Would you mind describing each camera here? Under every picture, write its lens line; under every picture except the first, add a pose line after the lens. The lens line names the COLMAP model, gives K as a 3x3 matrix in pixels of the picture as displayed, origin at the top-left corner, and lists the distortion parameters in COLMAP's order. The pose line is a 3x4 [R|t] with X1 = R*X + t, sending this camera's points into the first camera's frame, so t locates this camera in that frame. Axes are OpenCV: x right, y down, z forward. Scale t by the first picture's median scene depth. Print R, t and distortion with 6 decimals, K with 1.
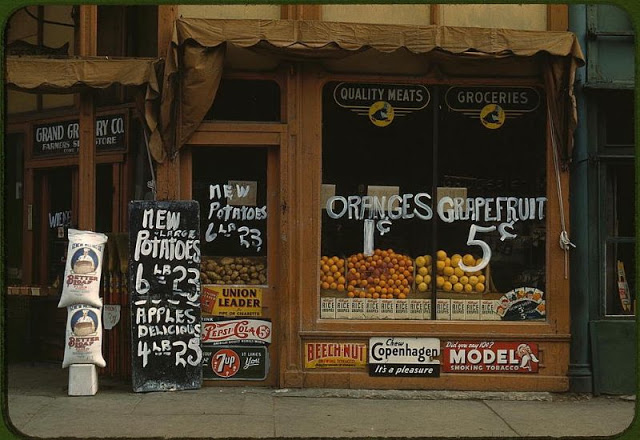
lens RADIAL K [[1076.1, 0, 320.0], [0, 1076.1, 220.0], [0, 0, 1]] dist [0.093095, 0.062002]
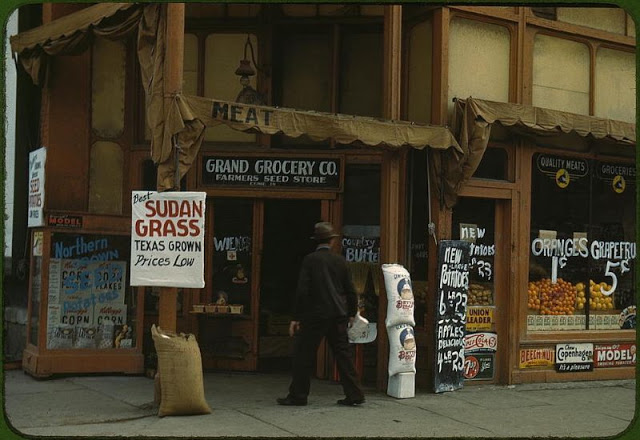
lens RADIAL K [[1076.1, 0, 320.0], [0, 1076.1, 220.0], [0, 0, 1]] dist [0.093095, 0.062002]
pose [[0.838662, 0.030575, 0.543793, -0.938503], [-0.039394, 0.999213, 0.004573, -0.040754], [-0.543225, -0.025258, 0.839207, 0.025615]]
